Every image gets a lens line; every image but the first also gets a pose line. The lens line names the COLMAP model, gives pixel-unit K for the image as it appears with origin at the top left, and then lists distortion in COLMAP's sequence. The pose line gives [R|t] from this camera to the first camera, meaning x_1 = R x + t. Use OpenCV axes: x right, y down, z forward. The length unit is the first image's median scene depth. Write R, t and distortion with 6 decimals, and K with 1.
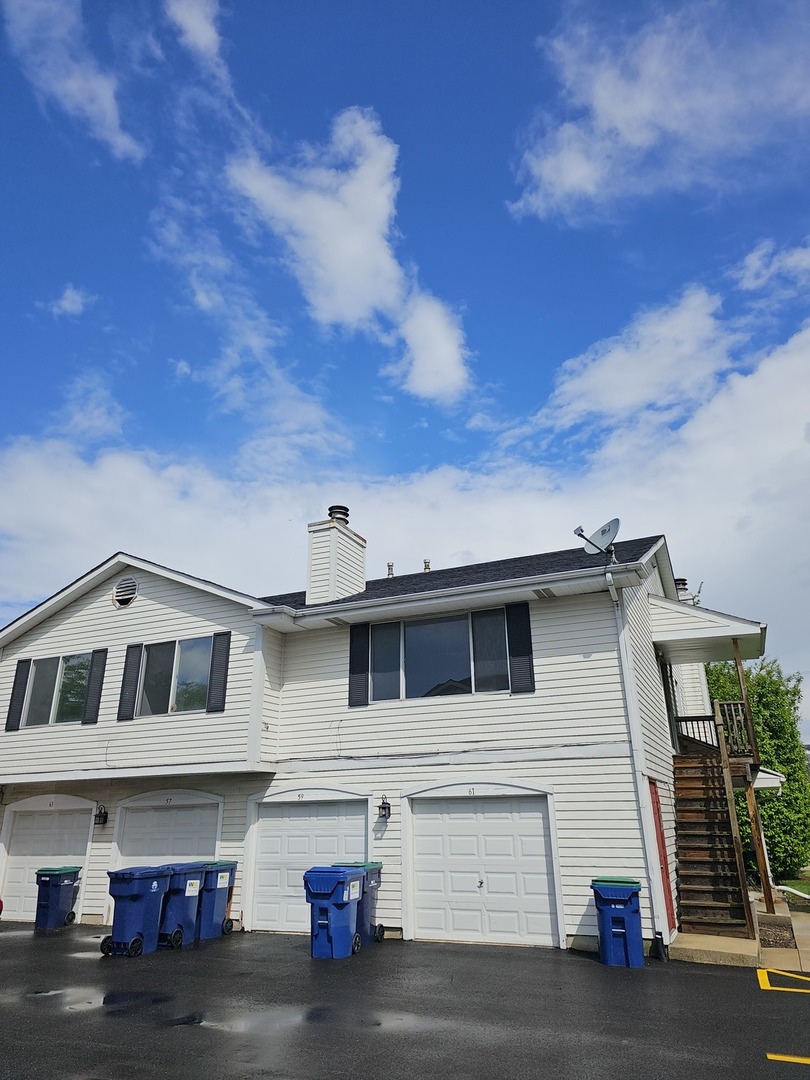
lens RADIAL K [[713.5, 0, 407.7], [0, 713.5, 548.0], [0, 0, 1]] dist [0.067522, -0.056679]
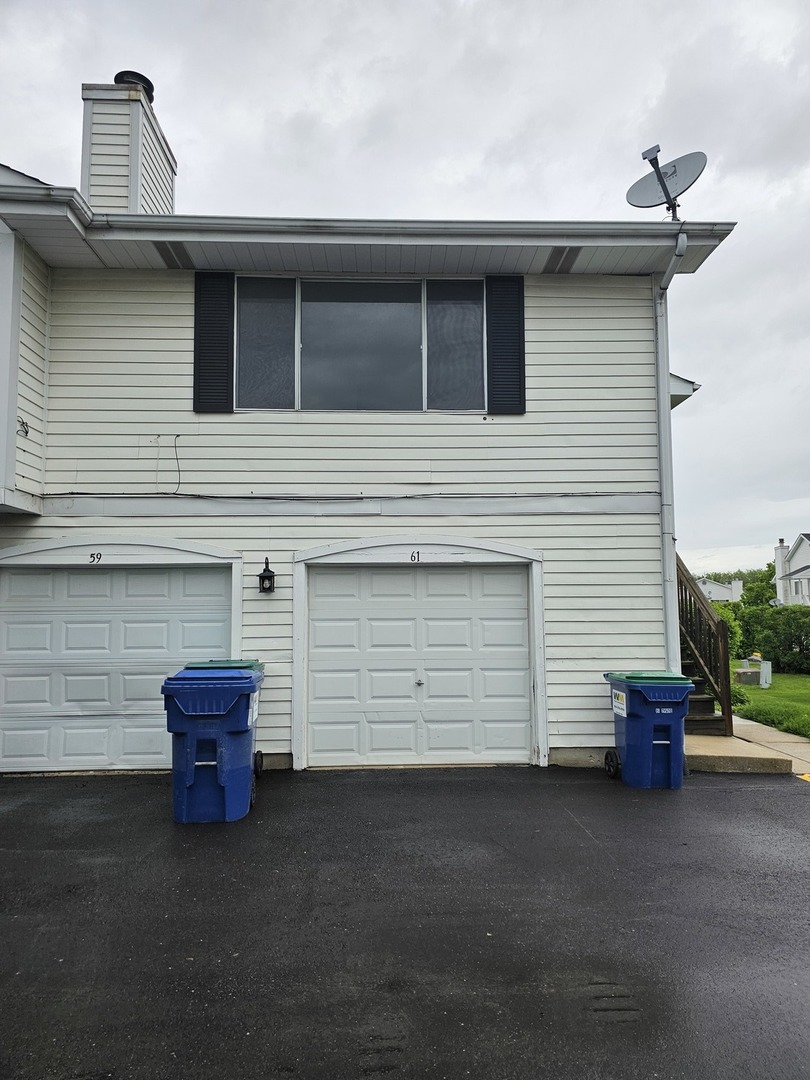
lens RADIAL K [[713.5, 0, 407.7], [0, 713.5, 548.0], [0, 0, 1]] dist [0.067522, -0.056679]
pose [[0.892624, 0.048155, 0.448223, -0.191562], [-0.164408, 0.960572, 0.224214, 0.177704], [-0.419753, -0.273830, 0.865347, 0.423617]]
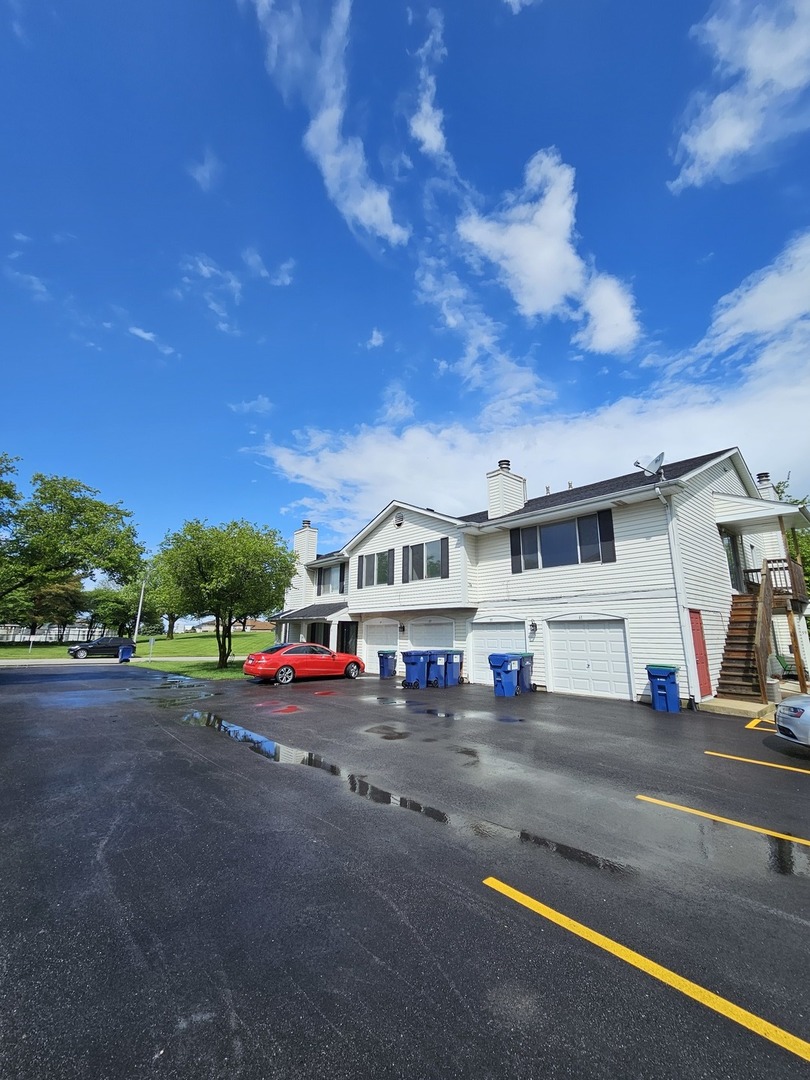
lens RADIAL K [[434.8, 0, 415.6], [0, 434.8, 533.2], [0, 0, 1]] dist [0.001332, 0.000012]
pose [[0.919689, -0.072198, -0.385953, 0.135018], [0.123182, 0.986378, 0.109017, -0.033964], [0.372824, -0.147804, 0.916055, -0.104834]]
